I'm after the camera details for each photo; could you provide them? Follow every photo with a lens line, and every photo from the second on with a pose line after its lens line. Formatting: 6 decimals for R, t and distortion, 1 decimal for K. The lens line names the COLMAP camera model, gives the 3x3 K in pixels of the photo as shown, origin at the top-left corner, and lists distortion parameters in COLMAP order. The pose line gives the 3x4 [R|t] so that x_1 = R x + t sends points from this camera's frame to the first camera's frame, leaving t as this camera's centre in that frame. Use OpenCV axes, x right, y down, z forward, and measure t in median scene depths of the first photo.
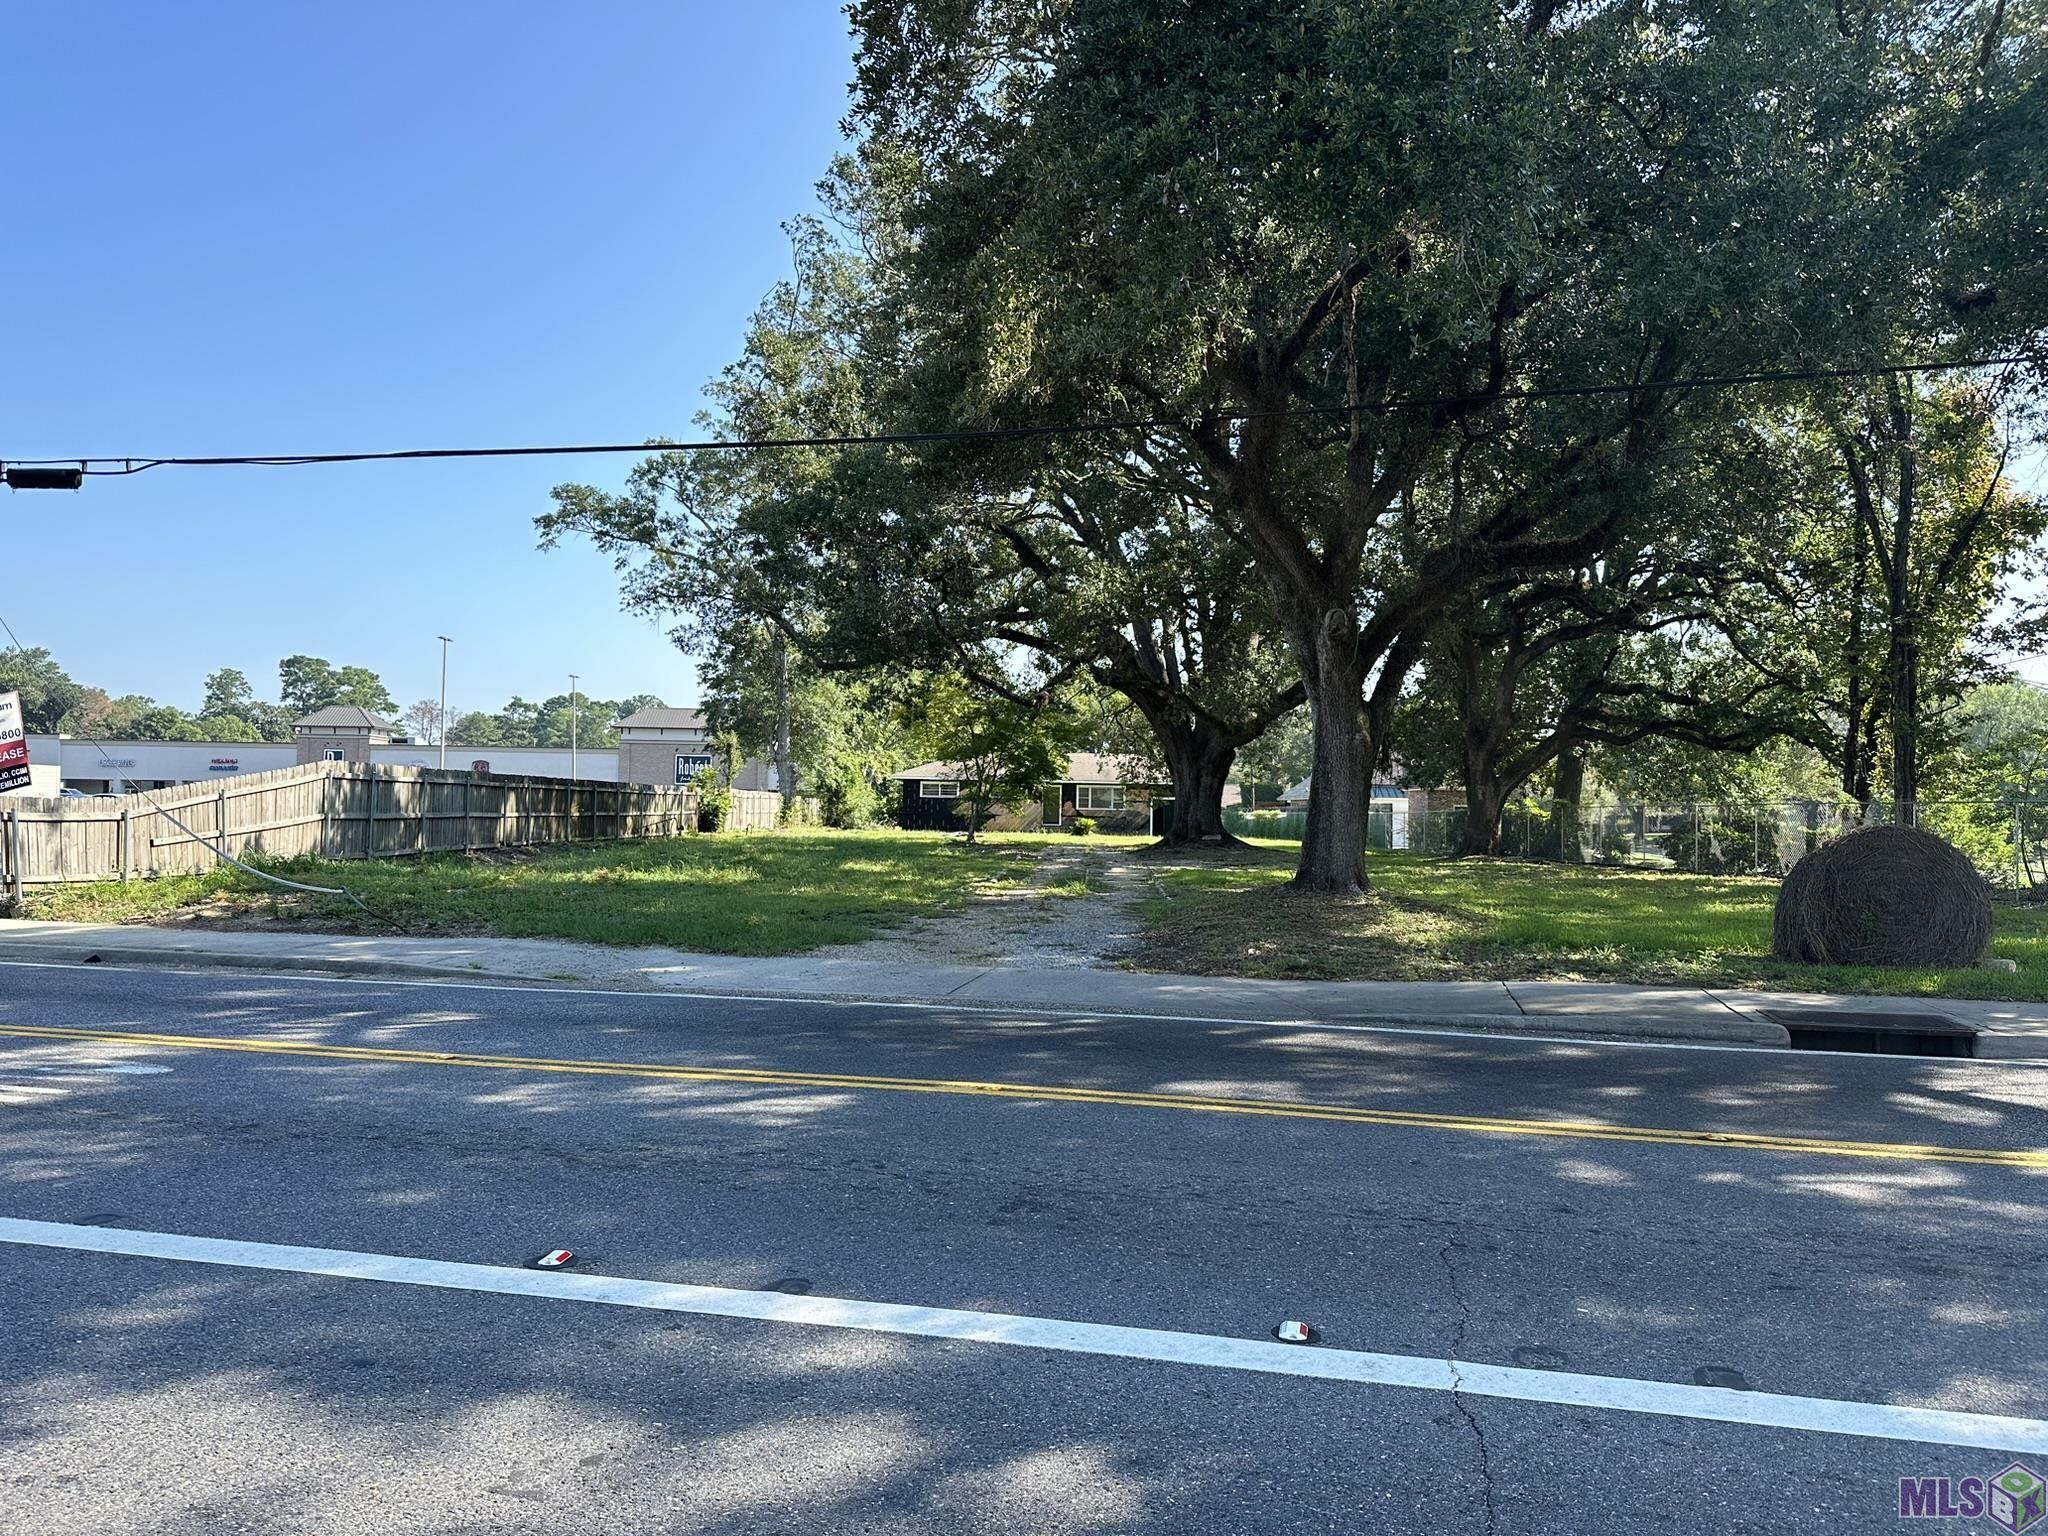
lens RADIAL K [[1410.6, 0, 1019.6], [0, 1410.6, 760.5], [0, 0, 1]] dist [-0.007990, -0.002433]
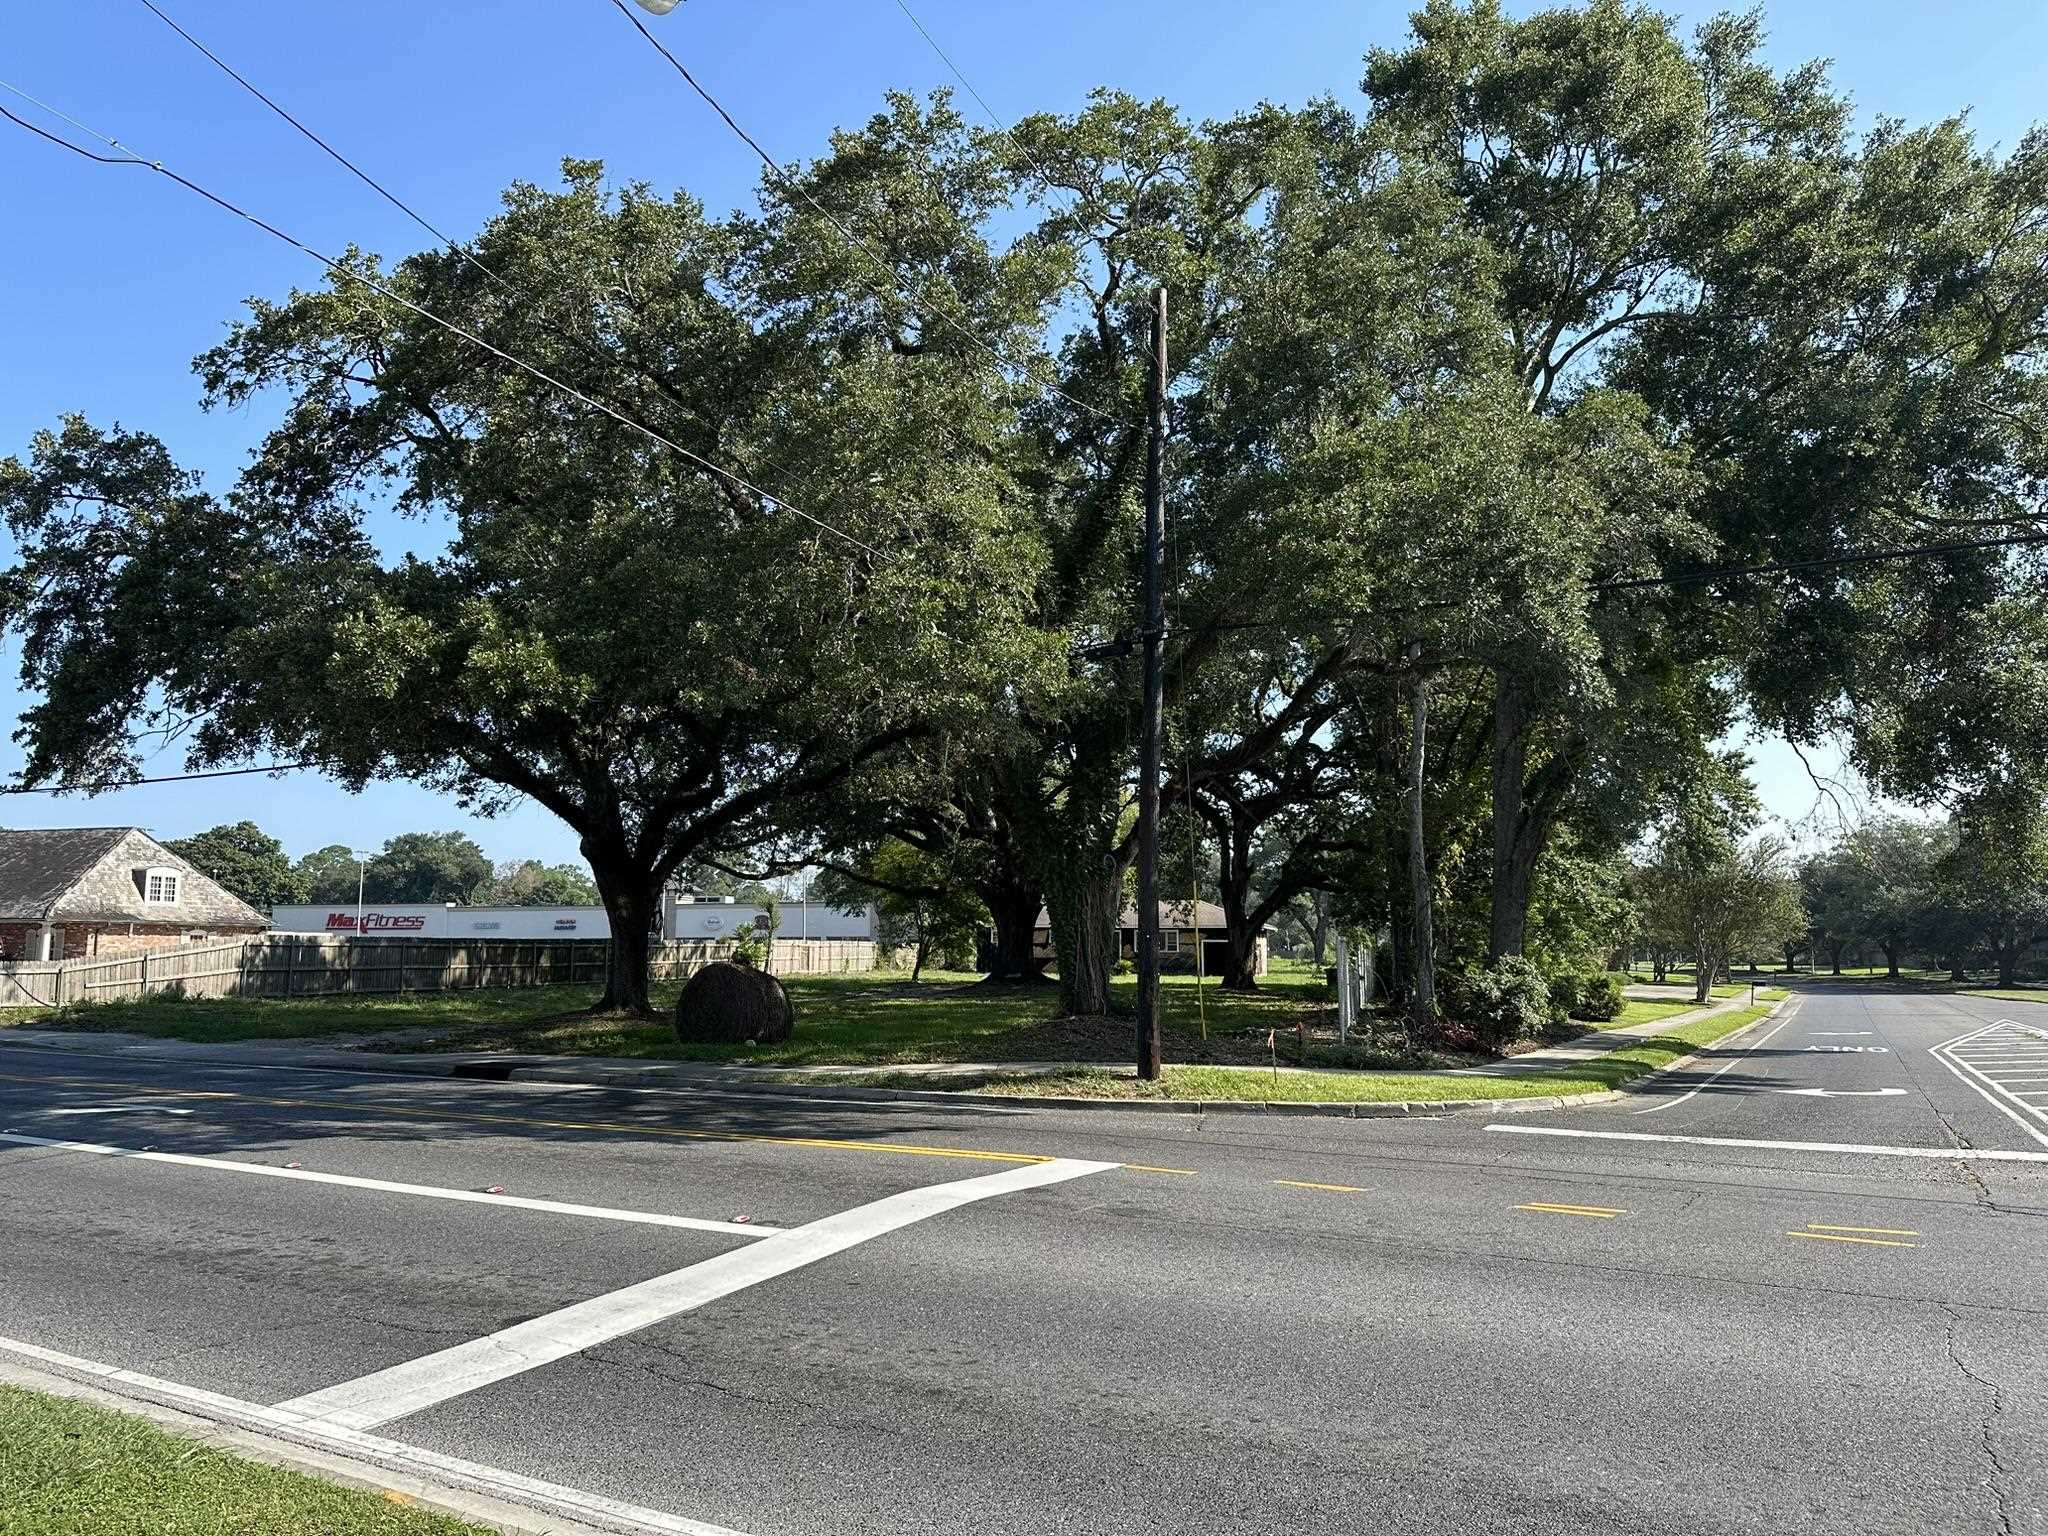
lens RADIAL K [[1410.6, 0, 1023.8], [0, 1410.6, 768.3], [0, 0, 1]] dist [-0.007990, -0.002433]
pose [[0.963660, -0.053648, -0.261687, 0.554089], [0.028752, 0.994765, -0.098056, -0.003895], [0.265578, 0.086969, 0.960159, -0.228504]]
